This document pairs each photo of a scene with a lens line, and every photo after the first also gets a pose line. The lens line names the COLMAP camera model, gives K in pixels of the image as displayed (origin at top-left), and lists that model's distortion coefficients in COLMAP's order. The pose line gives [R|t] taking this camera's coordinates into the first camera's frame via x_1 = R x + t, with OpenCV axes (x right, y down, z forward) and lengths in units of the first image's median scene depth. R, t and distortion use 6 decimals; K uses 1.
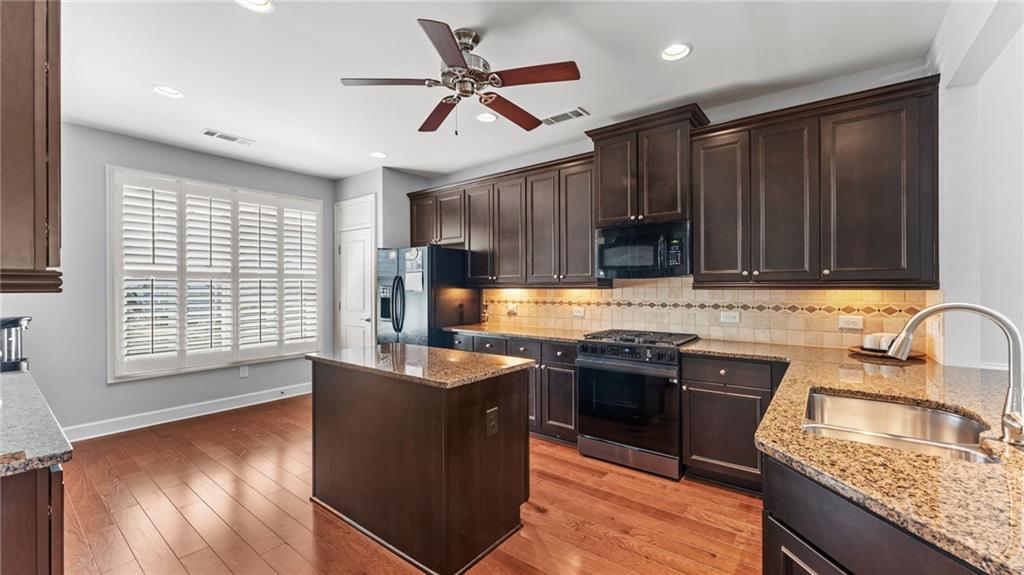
lens RADIAL K [[407.4, 0, 512.0], [0, 407.4, 287.5], [0, 0, 1]] dist [0.001558, 0.000058]
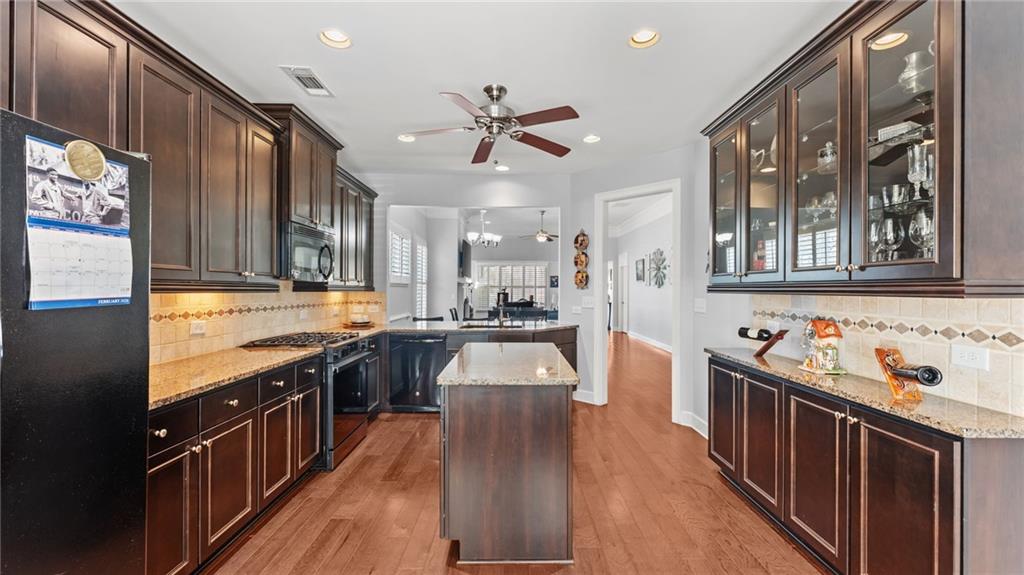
lens RADIAL K [[407.4, 0, 512.0], [0, 407.4, 287.5], [0, 0, 1]] dist [0.001558, 0.000058]
pose [[-0.605785, 0.005831, 0.795607, -0.703861], [0.000829, 0.999977, -0.006698, 0.000571], [-0.795628, -0.003398, -0.605777, 1.061327]]
